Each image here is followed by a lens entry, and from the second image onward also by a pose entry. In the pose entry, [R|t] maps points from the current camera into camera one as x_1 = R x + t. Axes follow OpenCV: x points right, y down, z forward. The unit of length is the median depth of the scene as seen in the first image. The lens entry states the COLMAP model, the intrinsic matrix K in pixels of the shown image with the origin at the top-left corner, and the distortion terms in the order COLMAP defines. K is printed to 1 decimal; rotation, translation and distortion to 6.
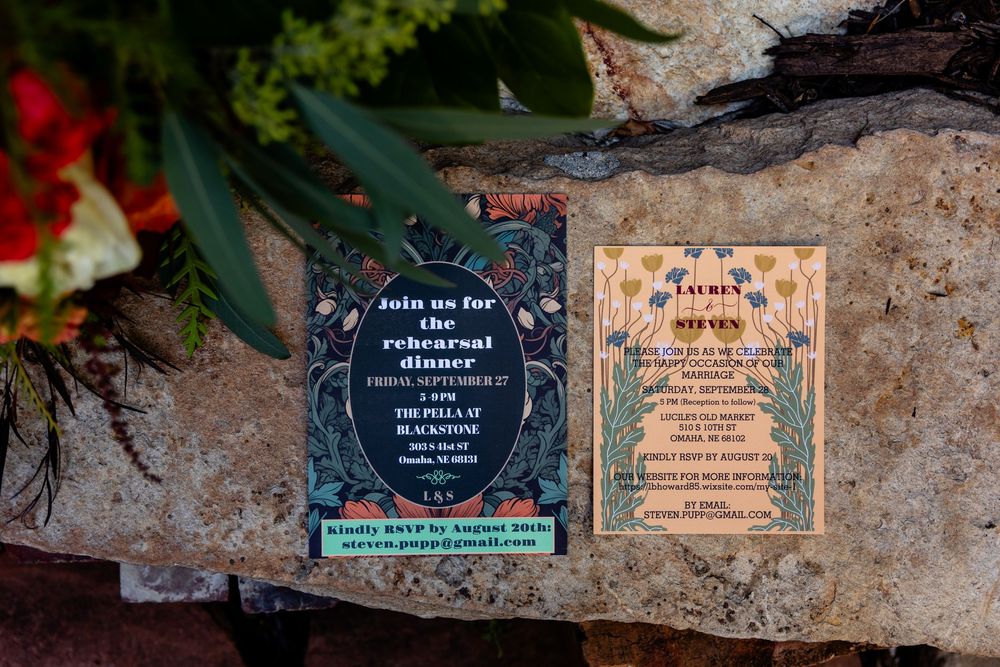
lens RADIAL K [[1087.3, 0, 501.3], [0, 1087.3, 332.9], [0, 0, 1]] dist [-0.013488, 0.000000]
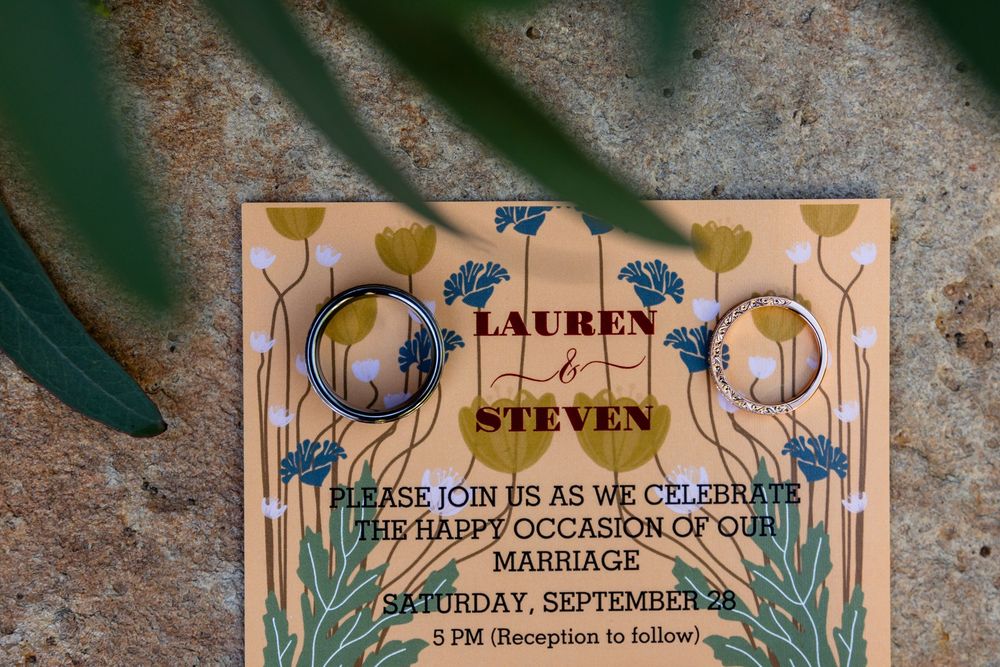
lens RADIAL K [[1395.5, 0, 499.0], [0, 1395.5, 332.8], [0, 0, 1]] dist [-0.024628, 0.000000]
pose [[0.999703, -0.009427, 0.022454, 0.158539], [0.009793, 0.999821, -0.016215, -0.029133], [-0.022297, 0.016430, 0.999616, 0.540909]]
